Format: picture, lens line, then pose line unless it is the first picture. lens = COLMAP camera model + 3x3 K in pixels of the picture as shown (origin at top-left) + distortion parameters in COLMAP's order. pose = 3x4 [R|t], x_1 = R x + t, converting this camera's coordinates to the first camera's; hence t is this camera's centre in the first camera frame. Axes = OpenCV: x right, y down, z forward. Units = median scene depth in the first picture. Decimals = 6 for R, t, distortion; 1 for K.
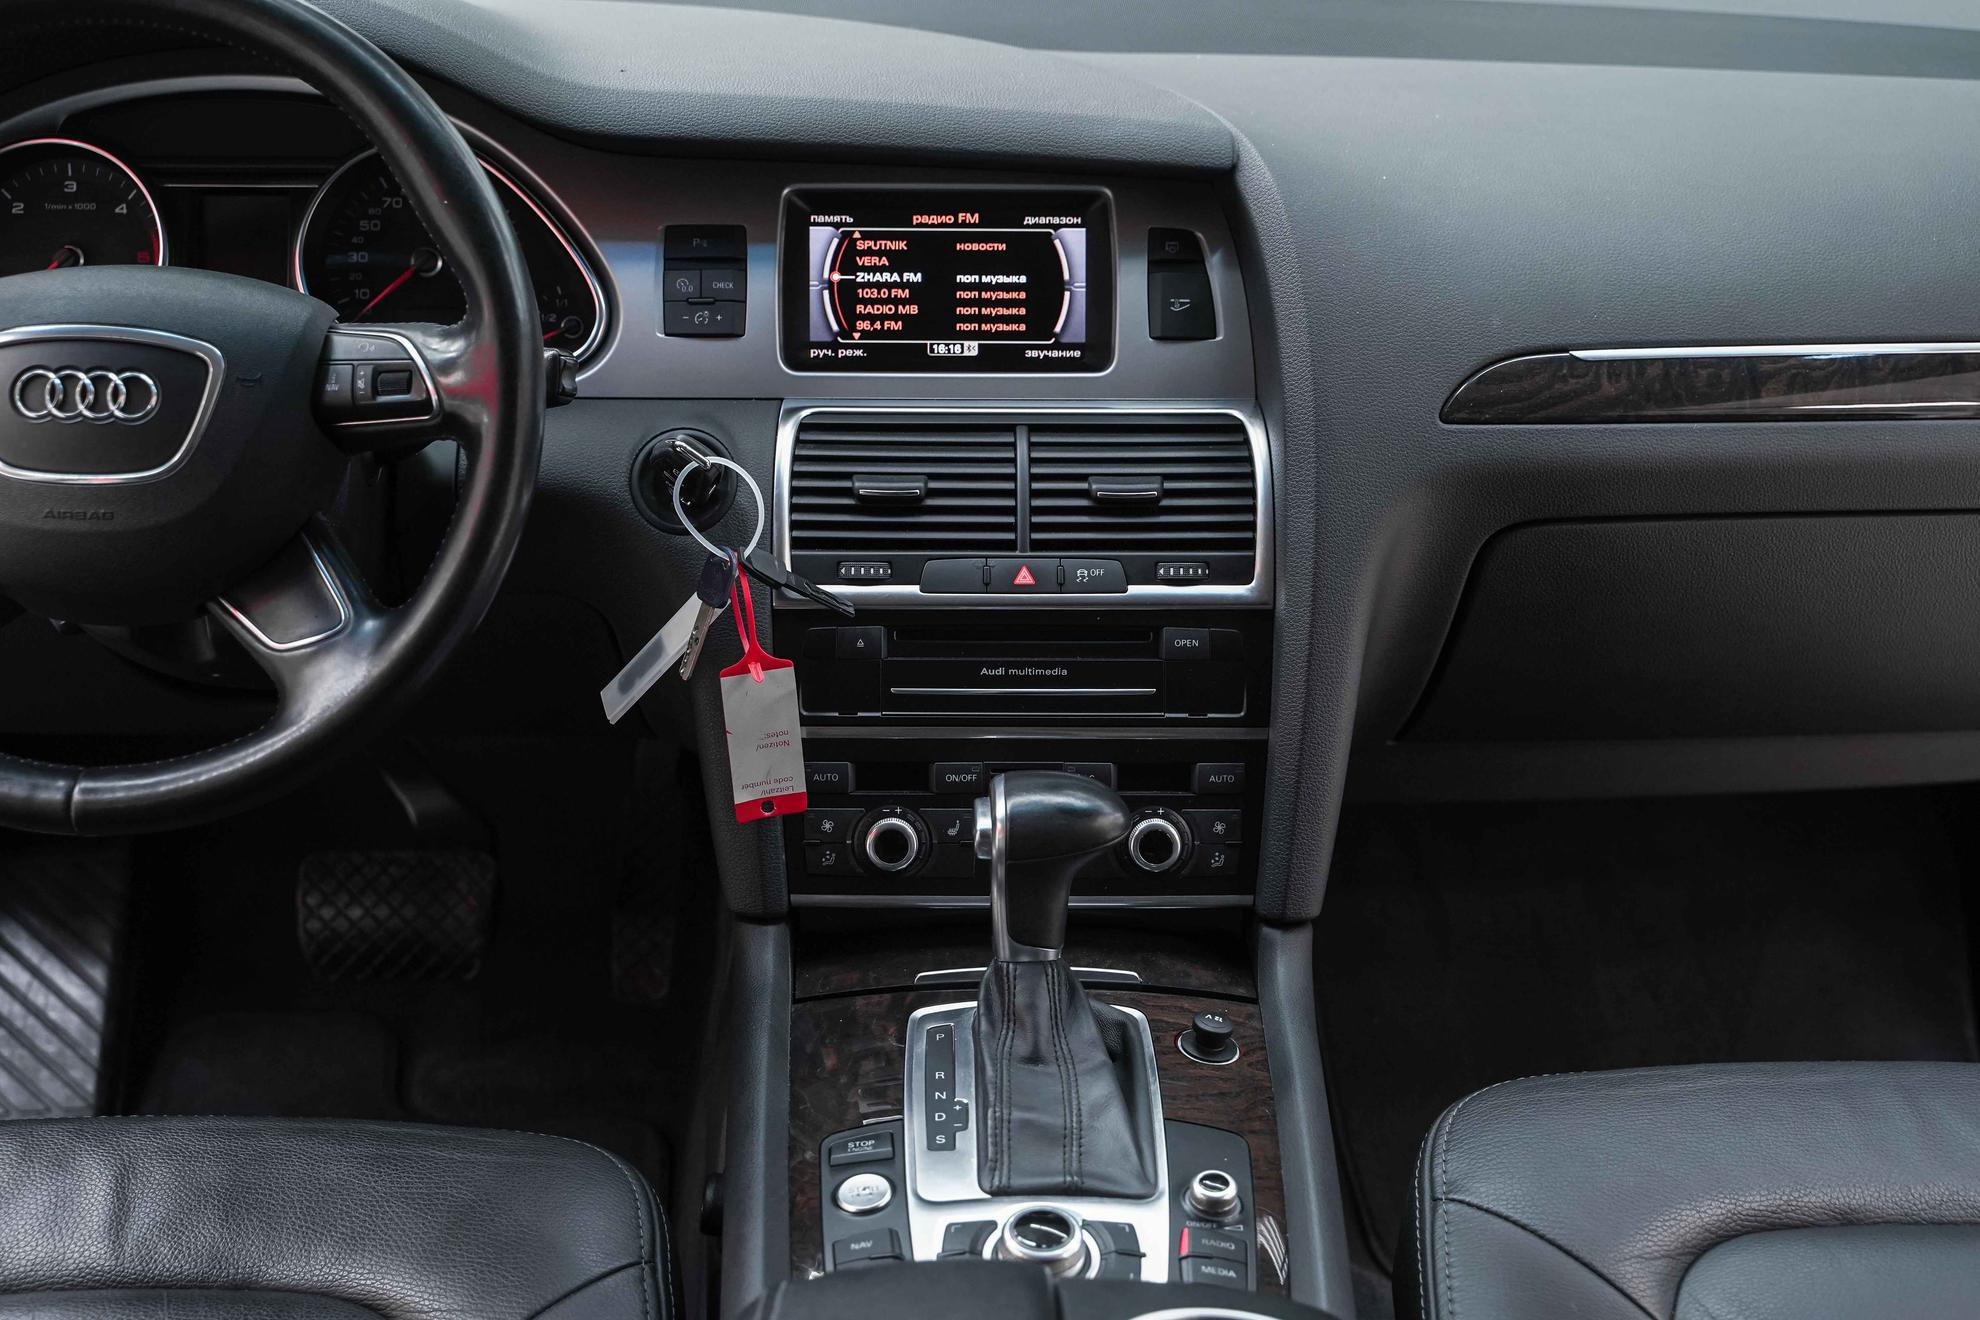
lens RADIAL K [[2531.0, 0, 990.0], [0, 2531.0, 660.0], [0, 0, 1]] dist [0.004126, -0.026830]
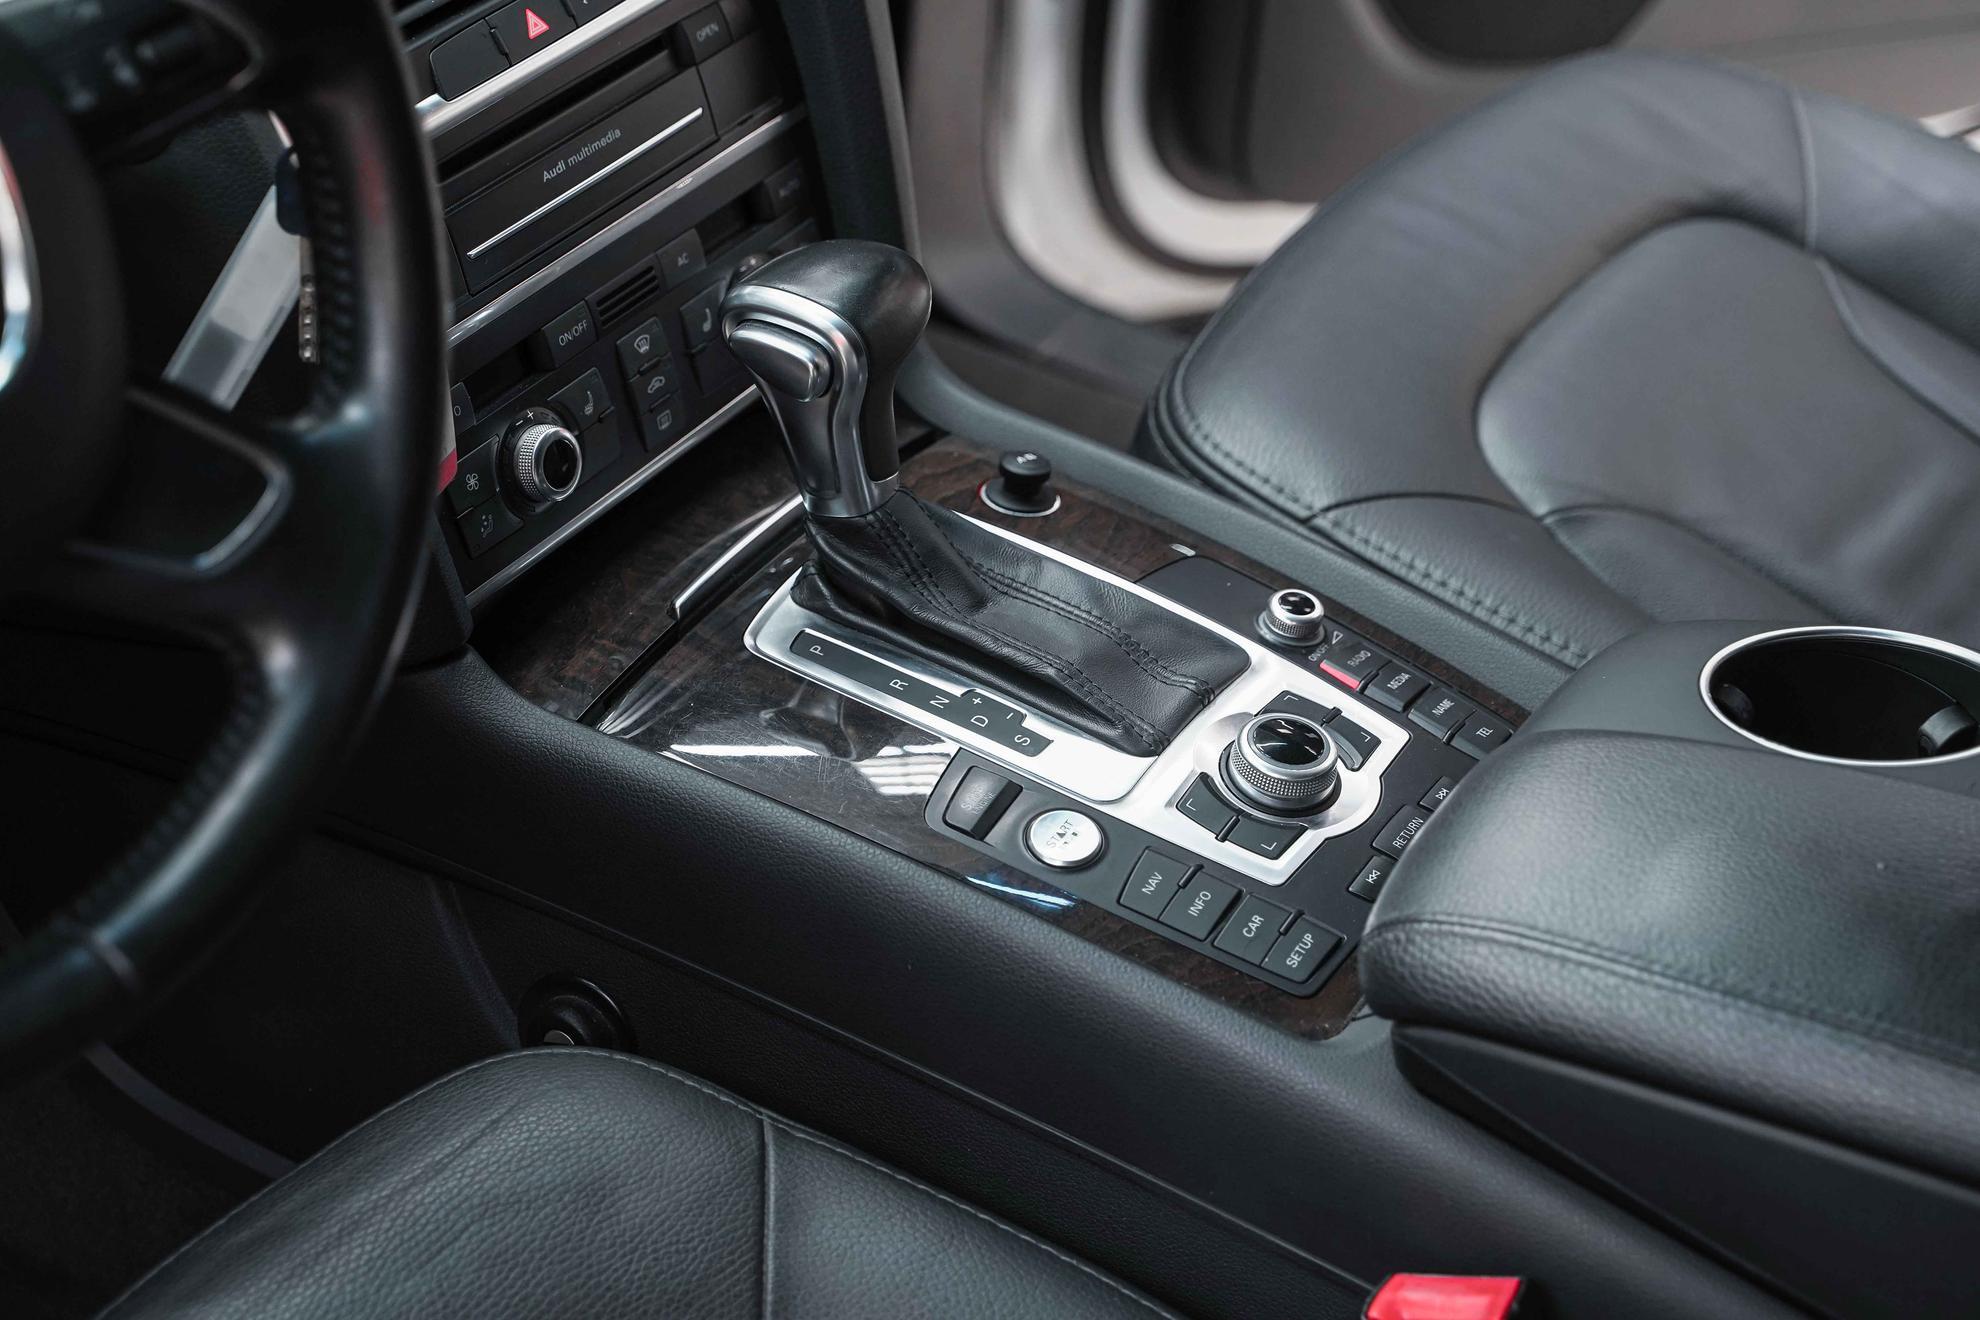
lens RADIAL K [[3367.6, 0, 990.0], [0, 3367.6, 660.0], [0, 0, 1]] dist [-0.003546, -0.112307]
pose [[0.539570, -0.487810, 0.686225, -0.617842], [0.285878, 0.872778, 0.395640, -0.204415], [-0.791920, -0.017299, 0.610380, 0.344899]]
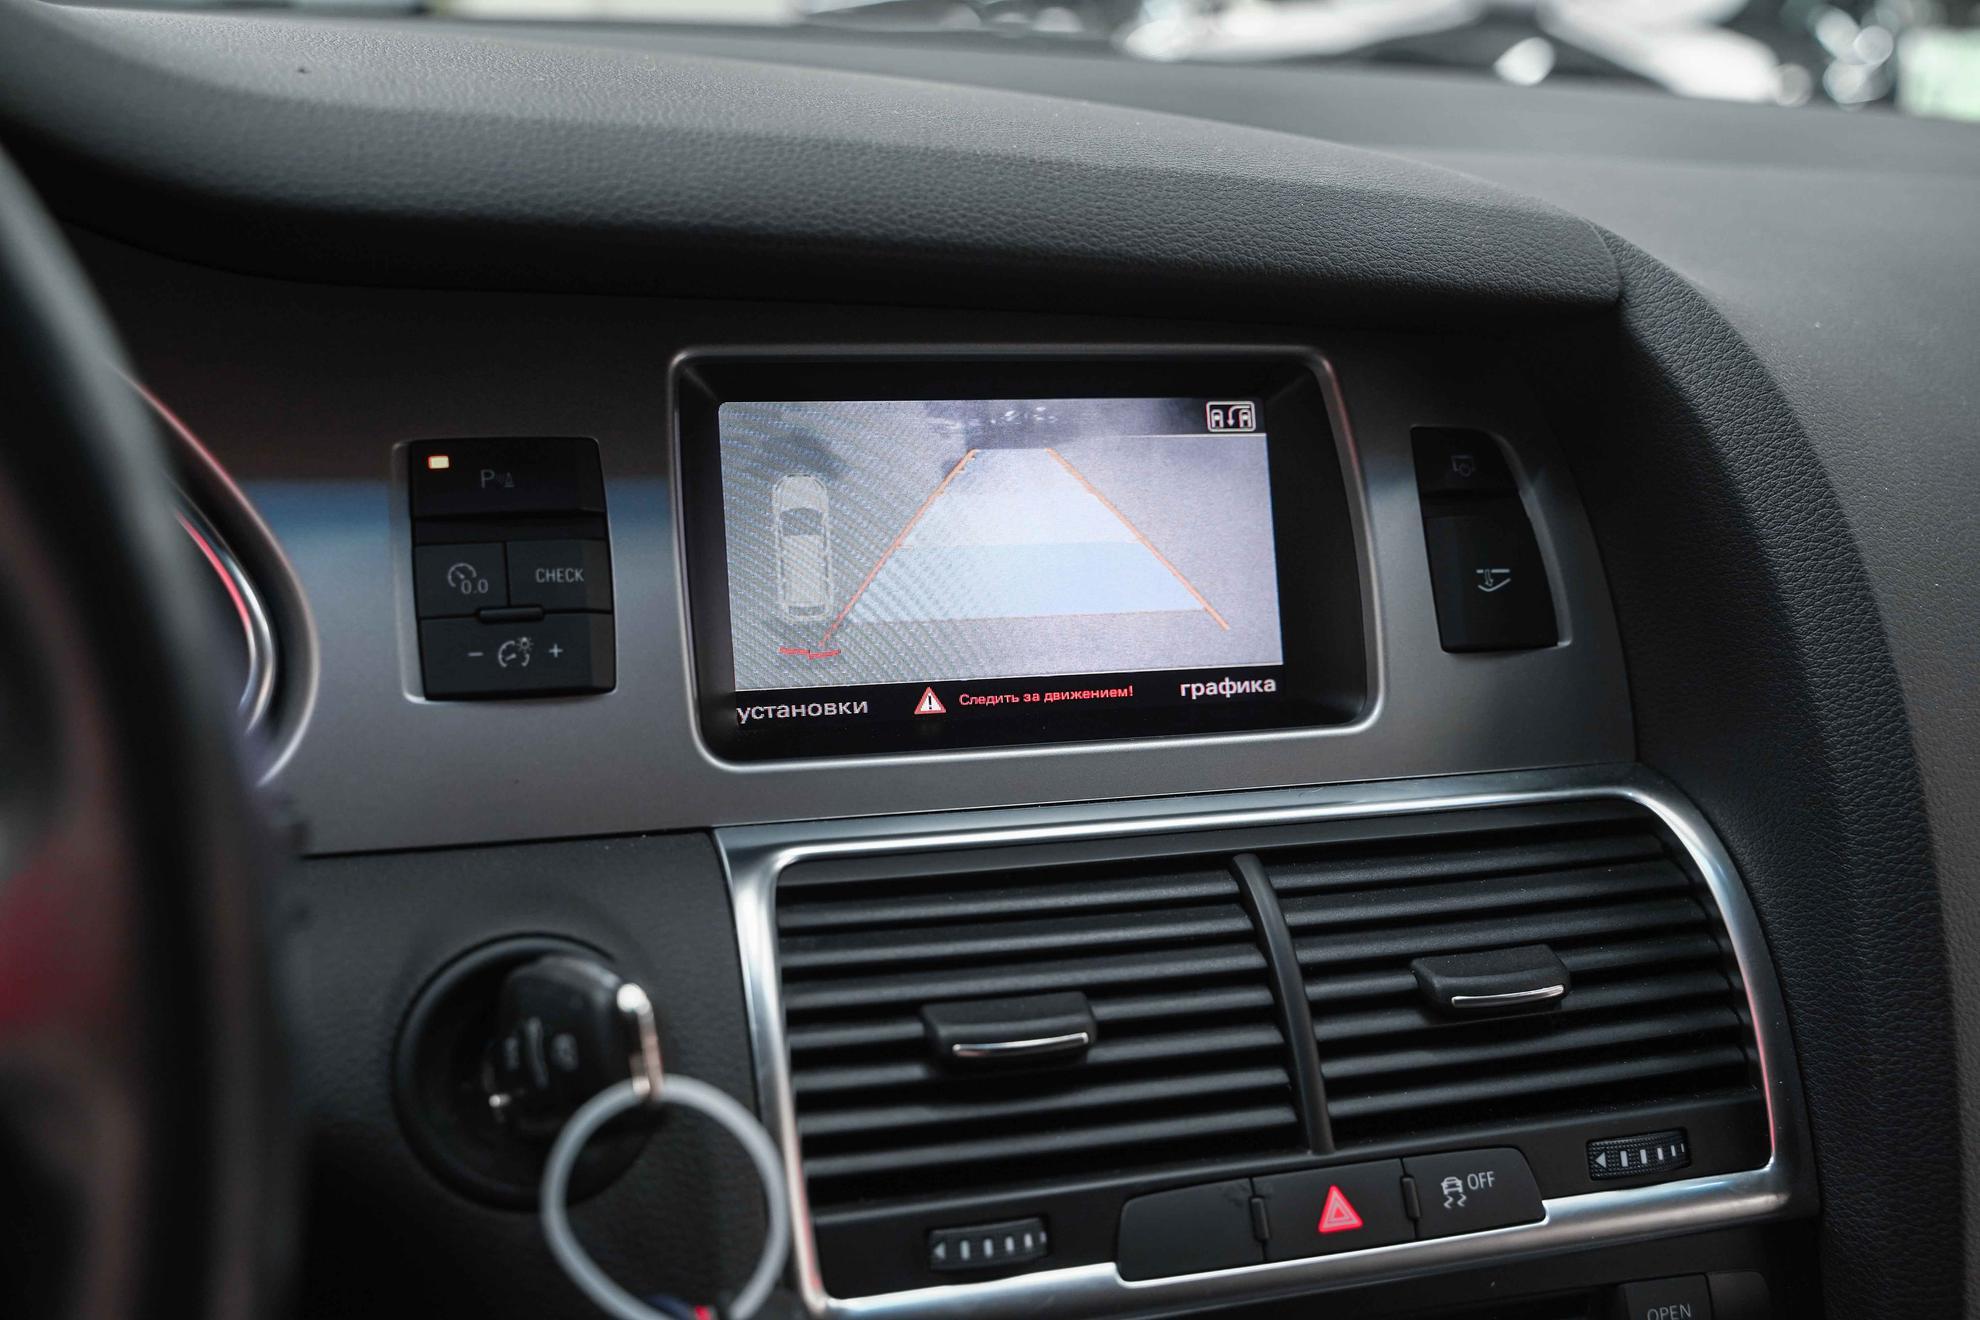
lens RADIAL K [[2185.7, 0, 990.0], [0, 2185.7, 660.0], [0, 0, 1]] dist [0.003947, -0.008886]
pose [[0.954838, -0.048408, 0.293159, -0.148651], [0.074347, 0.994178, -0.077991, -0.101714], [-0.287676, 0.096264, 0.952877, 0.641230]]
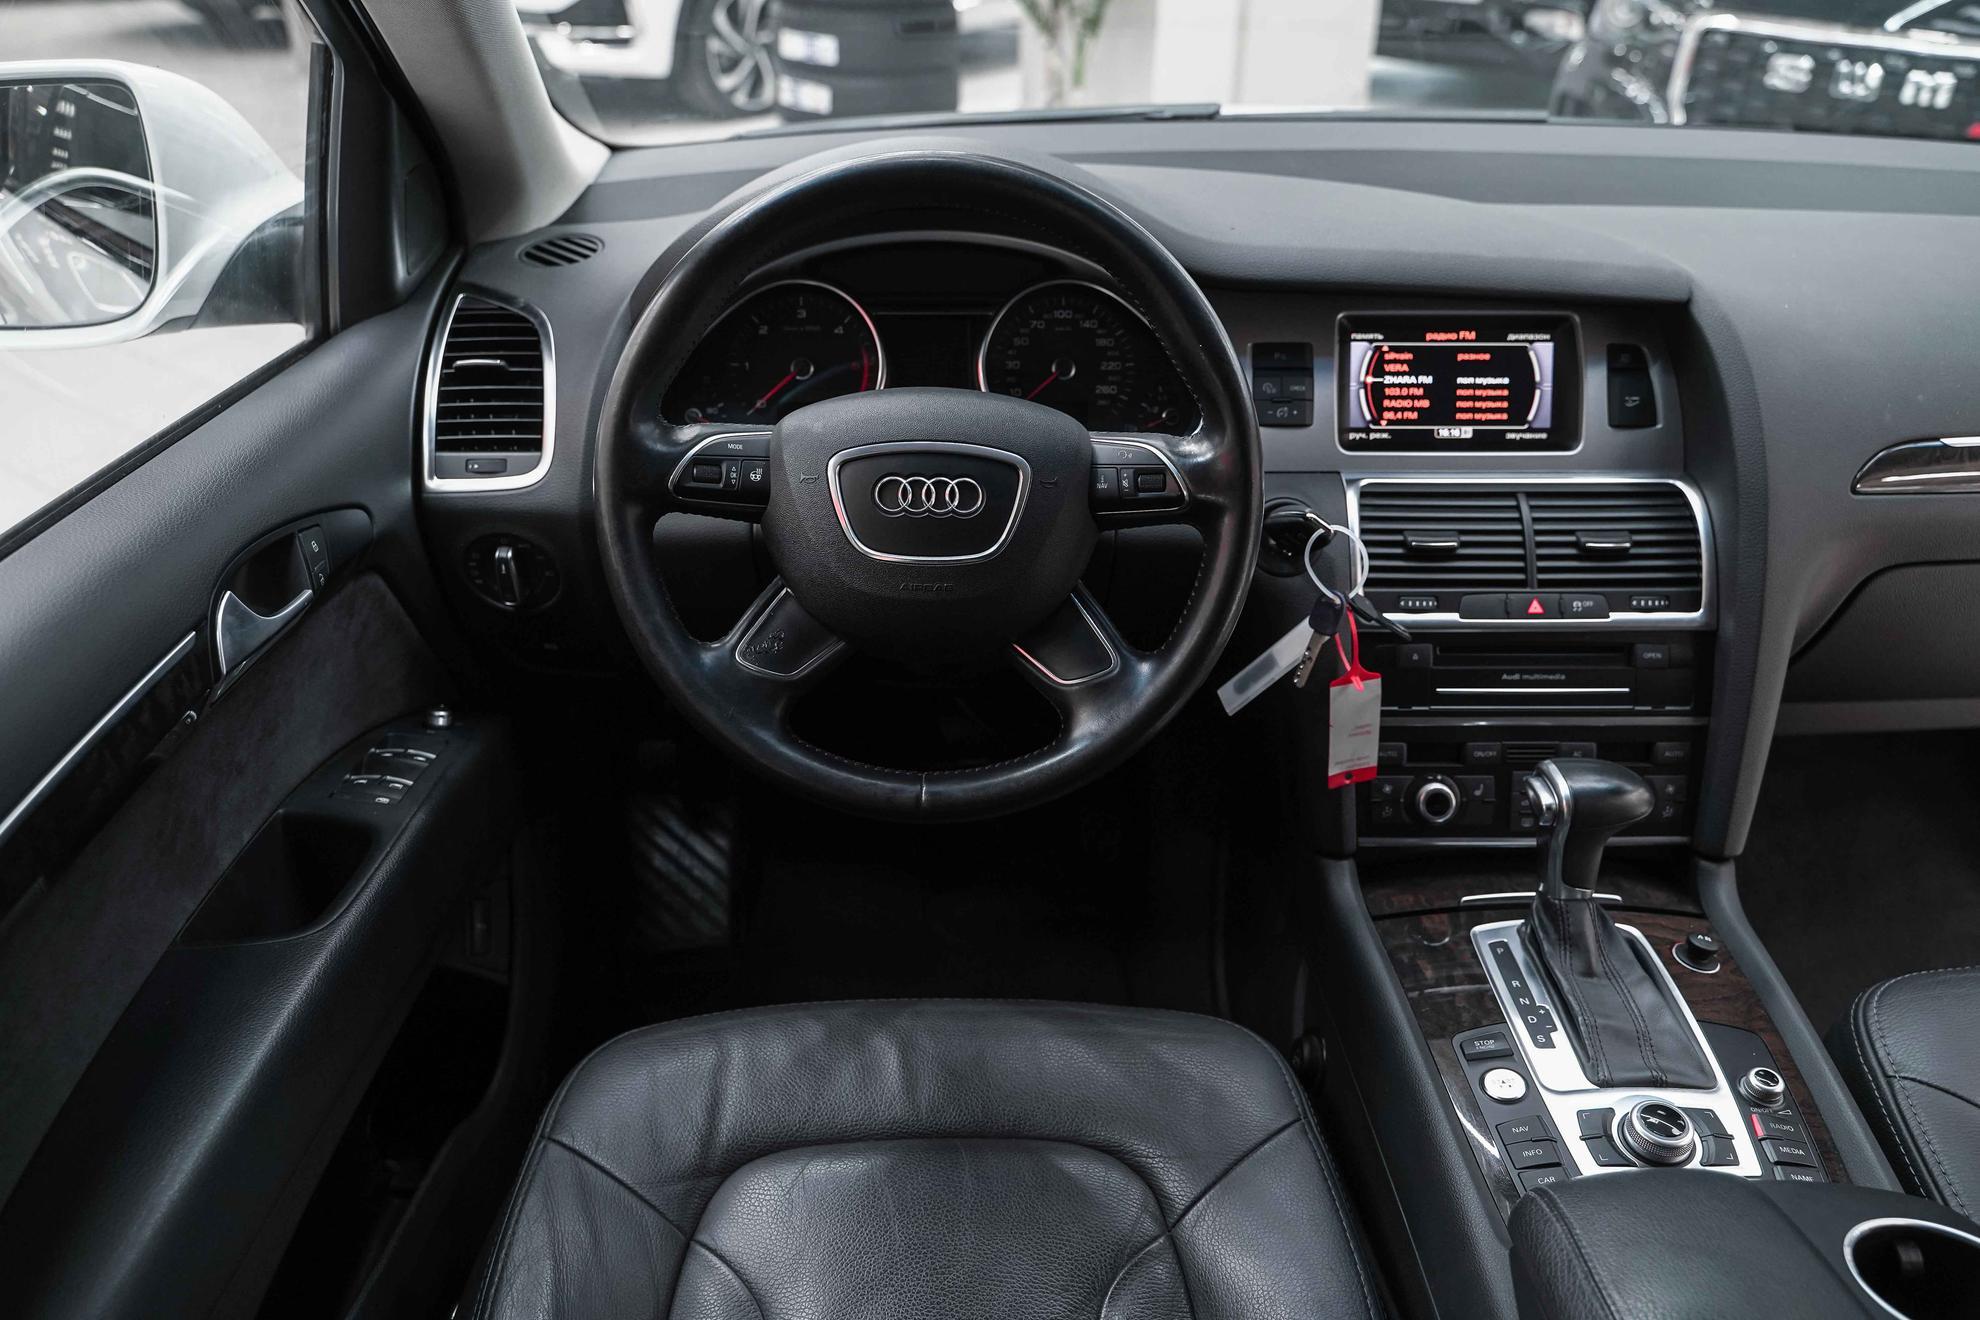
lens RADIAL K [[1578.1, 0, 988.4], [0, 1578.1, 668.1], [0, 0, 1]] dist [-0.009595, -0.004252]
pose [[0.999967, -0.002660, -0.007733, -0.271436], [0.003275, 0.996738, 0.080641, -0.068922], [0.007493, -0.080664, 0.996713, 0.148477]]
